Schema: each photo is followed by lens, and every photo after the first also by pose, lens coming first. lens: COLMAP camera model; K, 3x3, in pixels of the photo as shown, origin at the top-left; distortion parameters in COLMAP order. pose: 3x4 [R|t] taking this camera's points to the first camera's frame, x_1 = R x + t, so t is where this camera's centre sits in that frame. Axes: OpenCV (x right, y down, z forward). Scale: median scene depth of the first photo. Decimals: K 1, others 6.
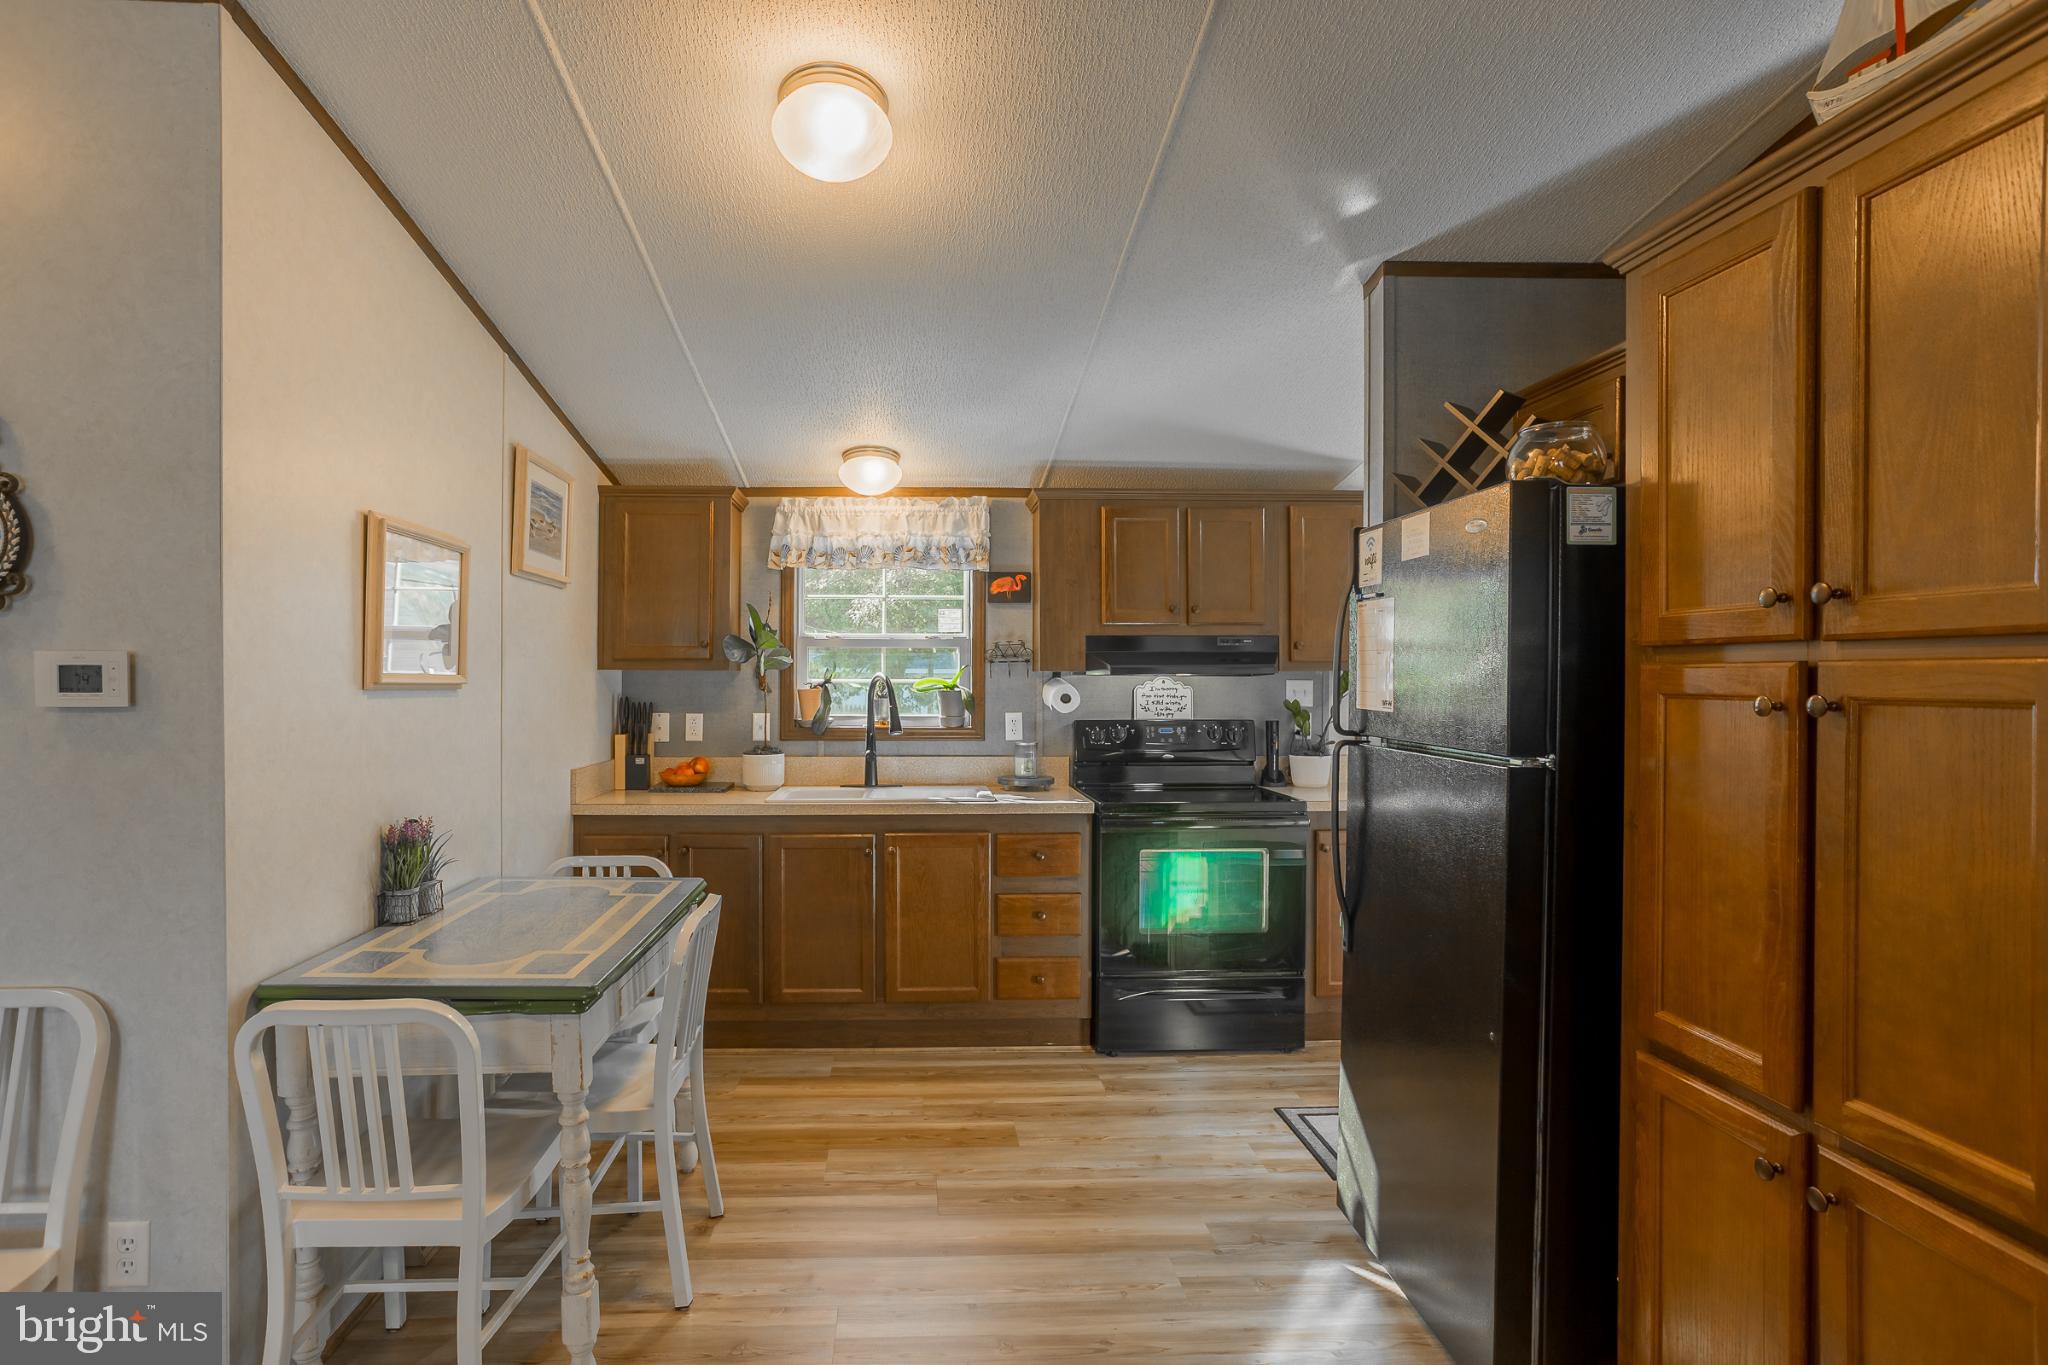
lens RADIAL K [[987.4, 0, 1015.3], [0, 987.4, 660.2], [0, 0, 1]] dist [-0.000433, 0.001784]
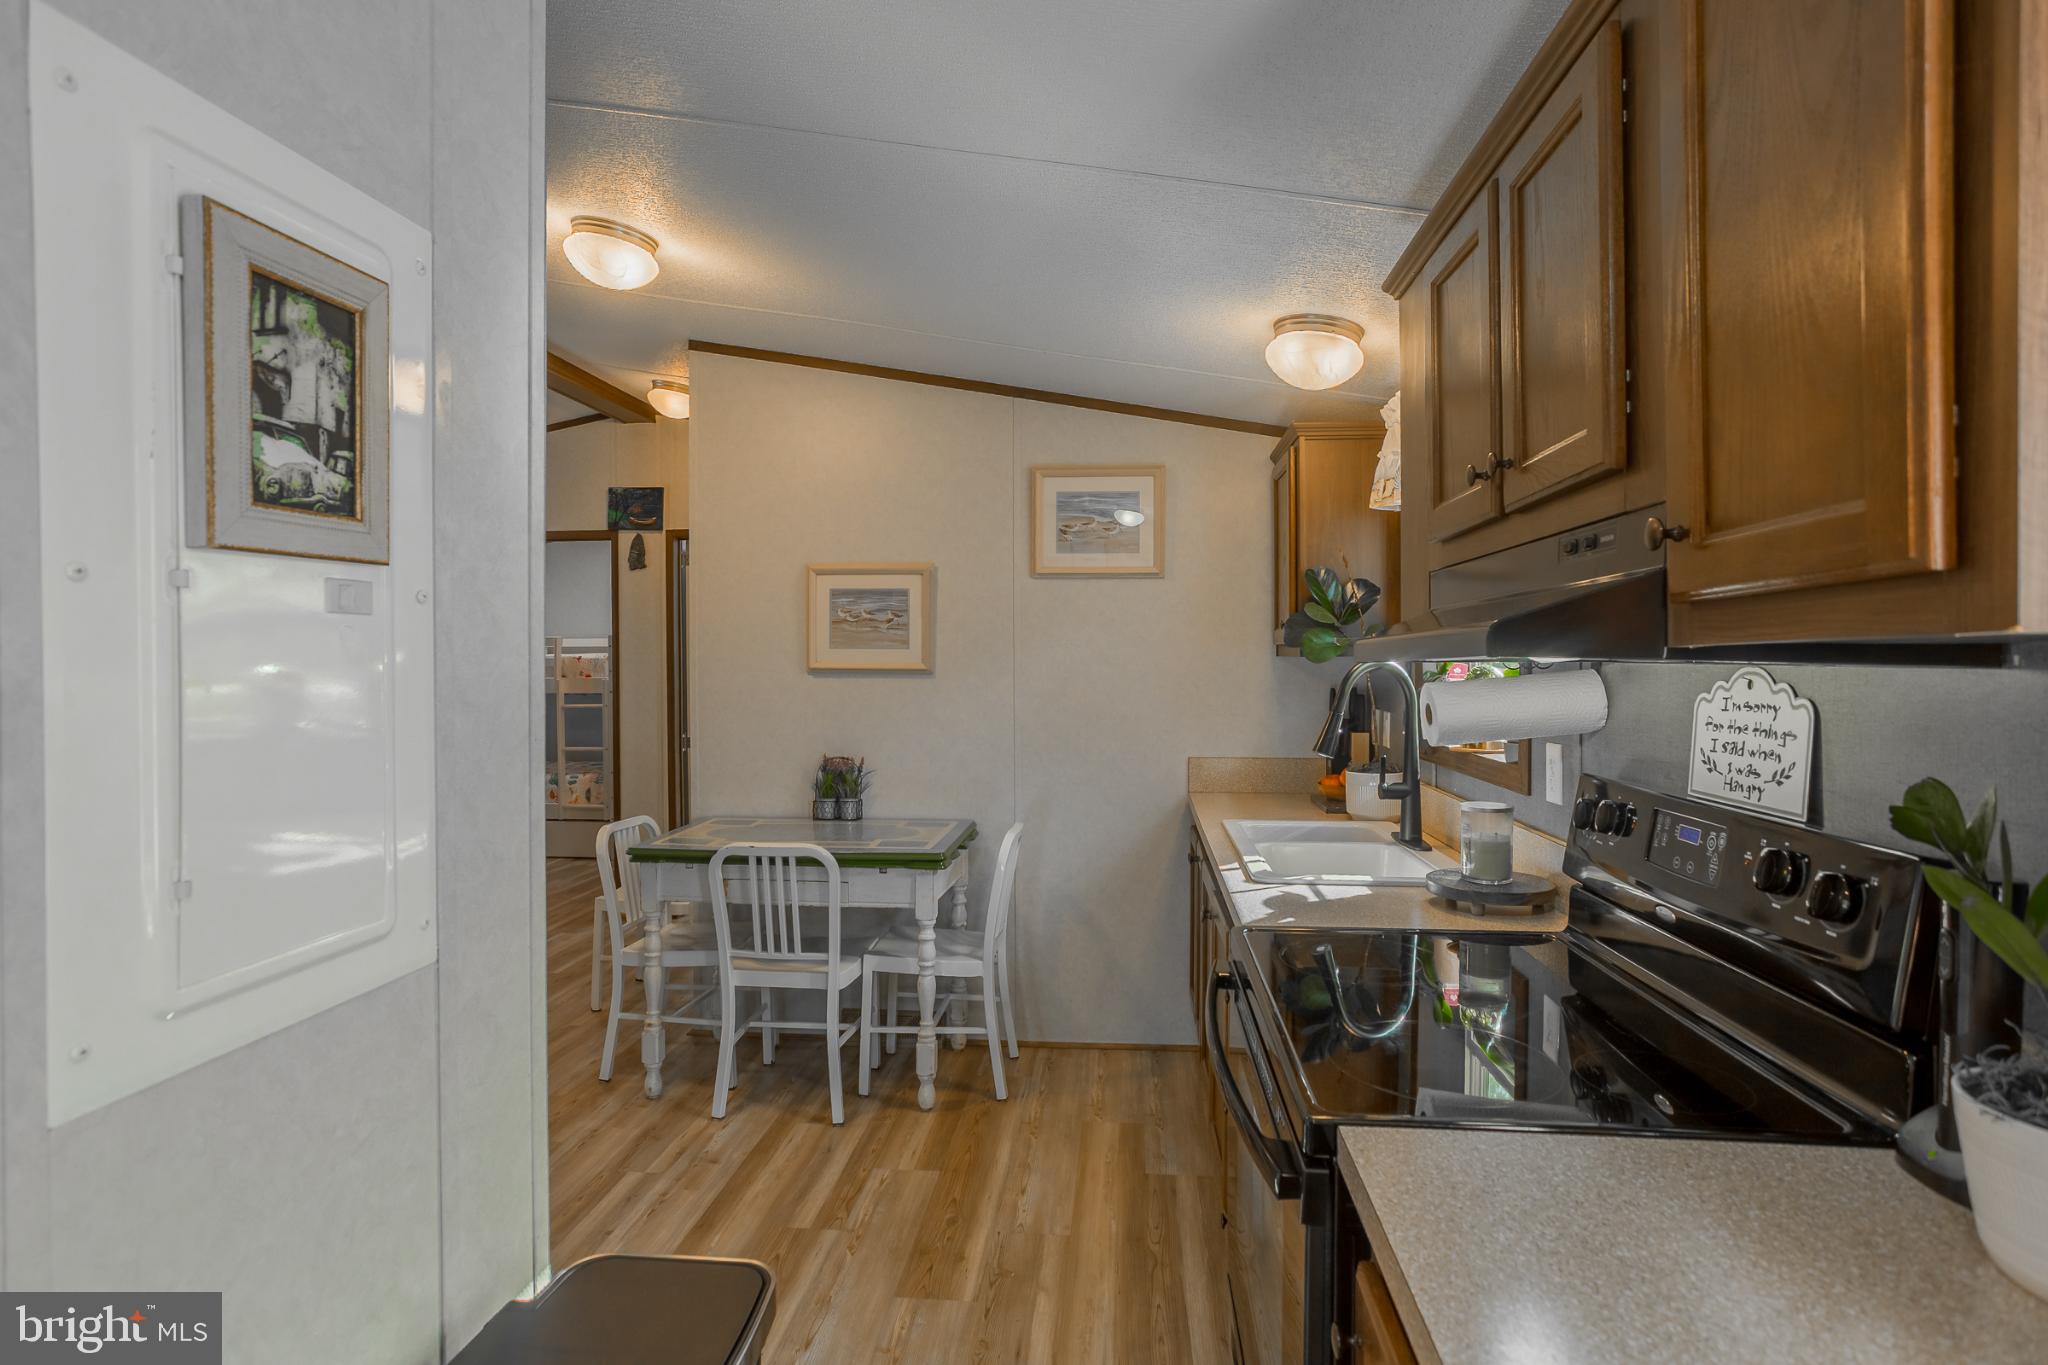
lens RADIAL K [[987.4, 0, 1015.3], [0, 987.4, 660.2], [0, 0, 1]] dist [-0.000433, 0.001784]
pose [[-0.142765, -0.015052, -0.989642, 0.548467], [0.002429, 0.999876, -0.015558, 0.020557], [0.989754, -0.004625, -0.142710, 0.901392]]
